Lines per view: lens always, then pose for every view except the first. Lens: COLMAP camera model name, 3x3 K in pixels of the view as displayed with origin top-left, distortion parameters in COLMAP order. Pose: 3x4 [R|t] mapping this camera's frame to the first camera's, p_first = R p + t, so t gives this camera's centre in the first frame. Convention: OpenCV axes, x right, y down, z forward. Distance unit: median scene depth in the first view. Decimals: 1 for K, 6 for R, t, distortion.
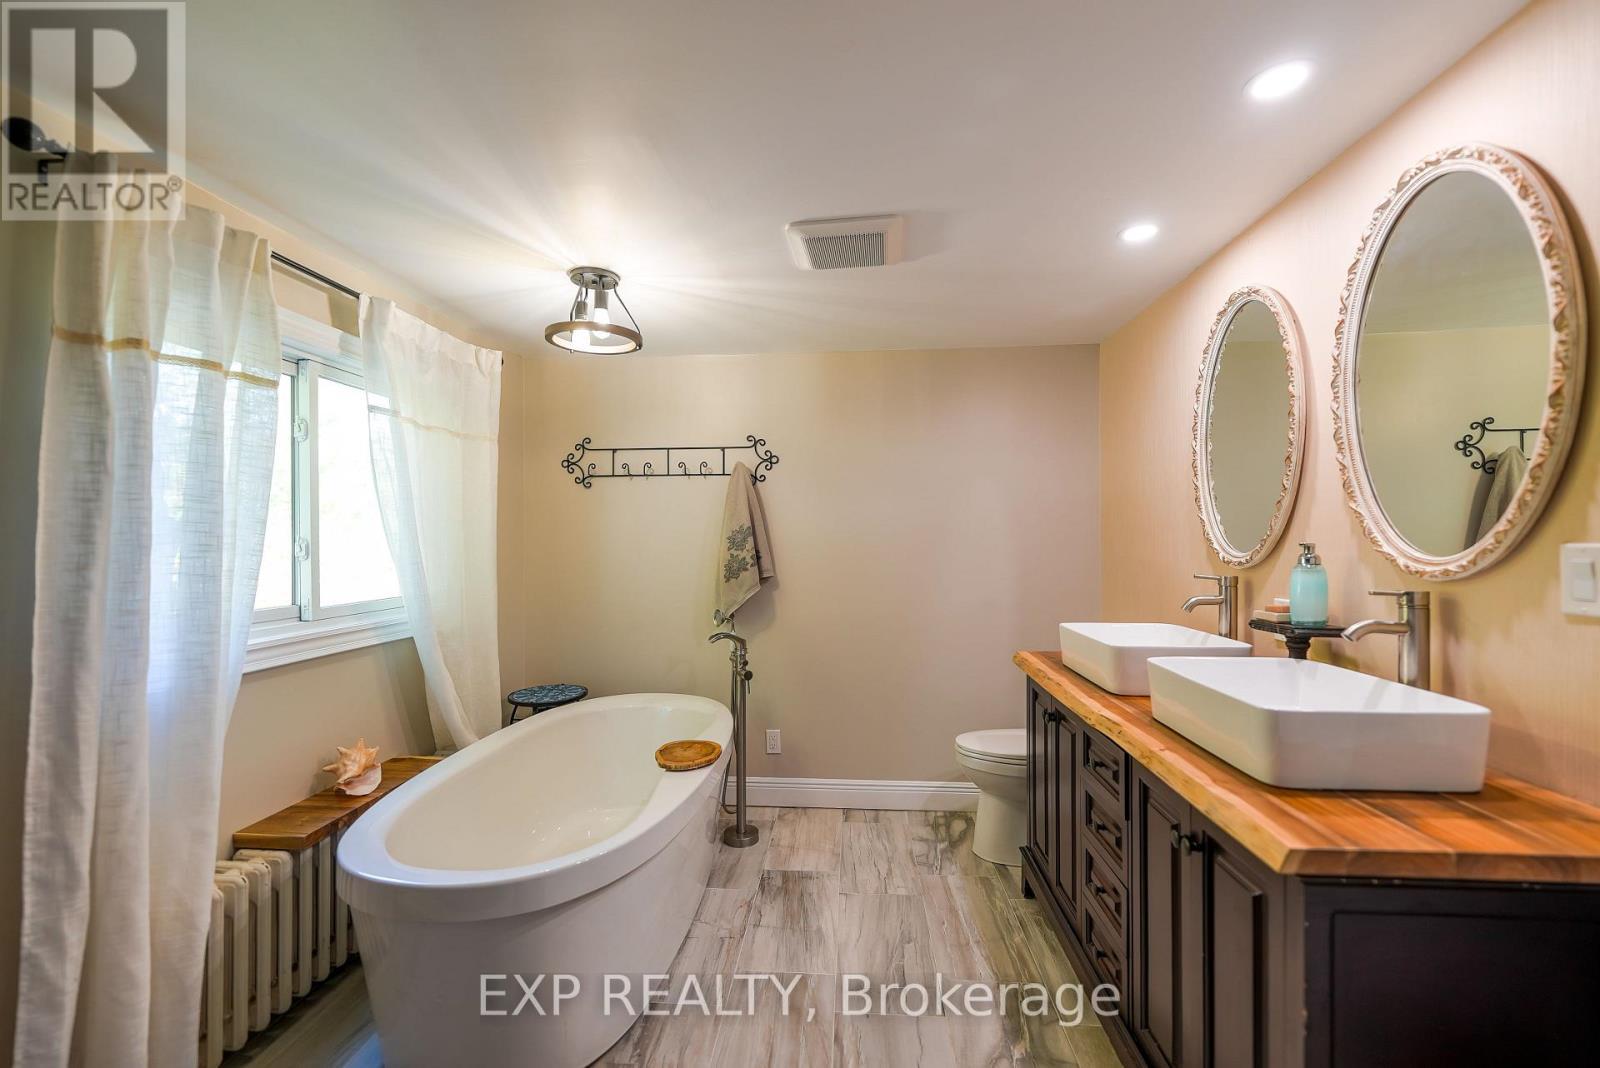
lens RADIAL K [[653.6, 0, 798.4], [0, 653.6, 536.6], [0, 0, 1]] dist [-0.001218, -0.000221]
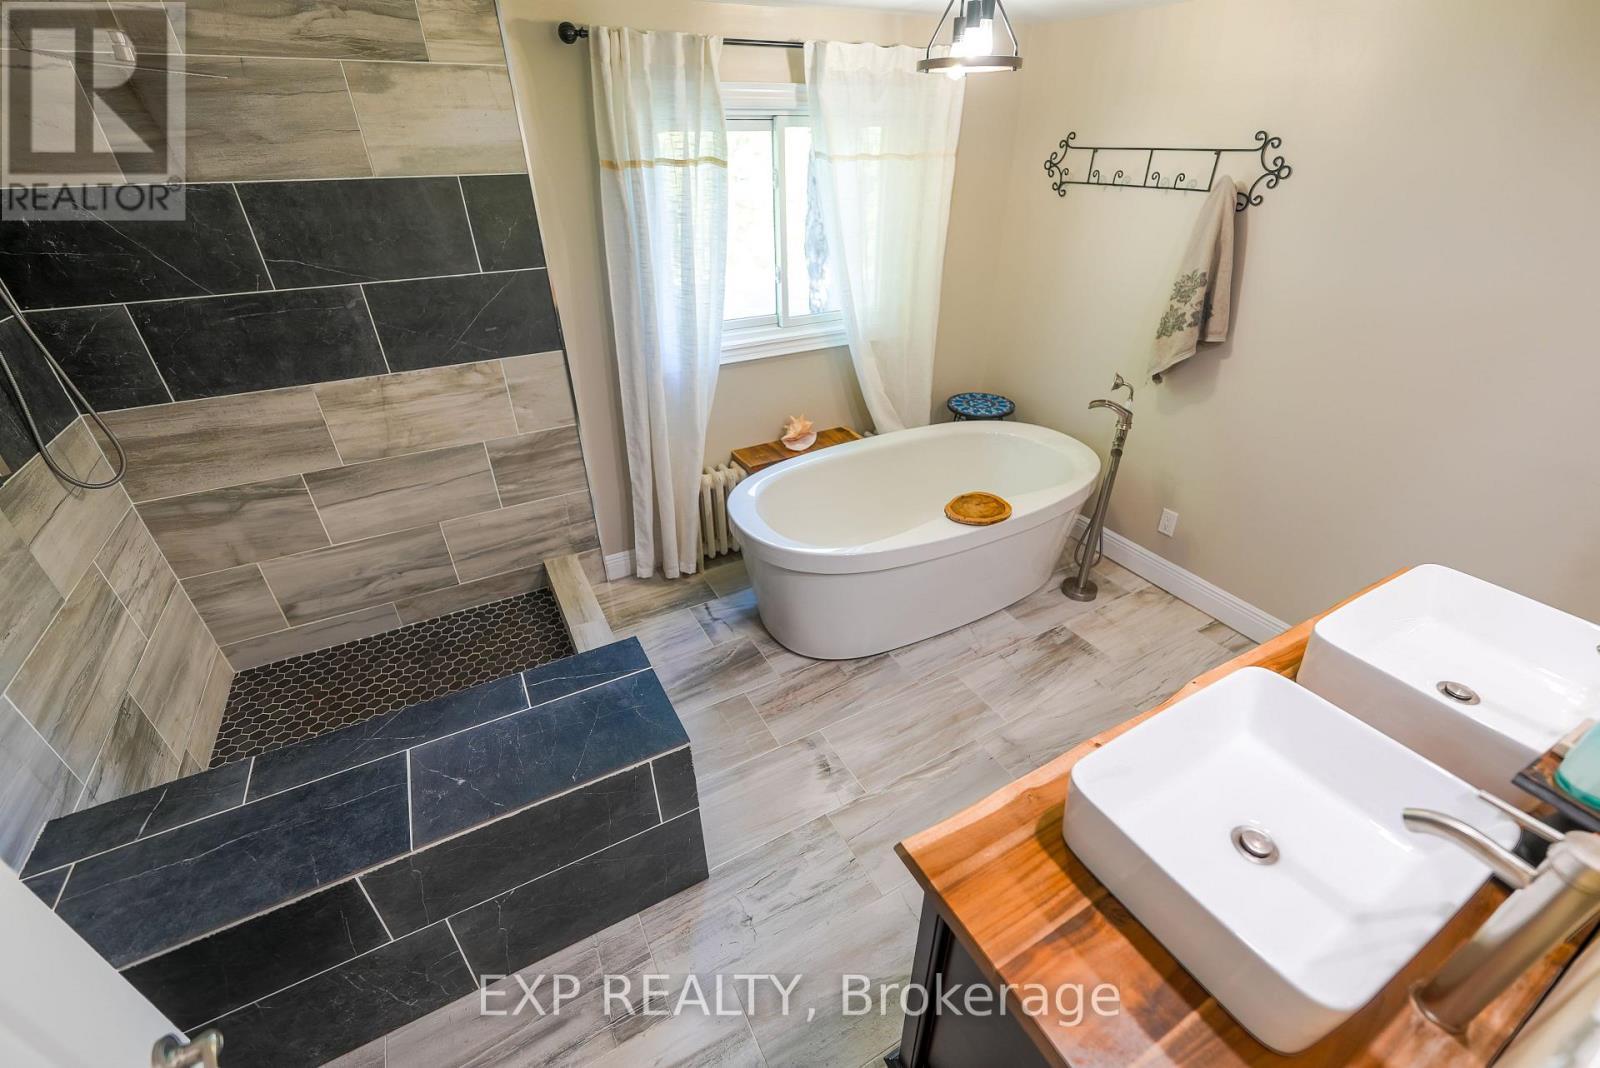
lens RADIAL K [[653.6, 0, 798.4], [0, 653.6, 536.6], [0, 0, 1]] dist [-0.001218, -0.000221]
pose [[0.558022, 0.429898, -0.709788, 0.377287], [0.006314, 0.853121, 0.521675, -0.172236], [0.829802, -0.295588, 0.473346, 0.145895]]
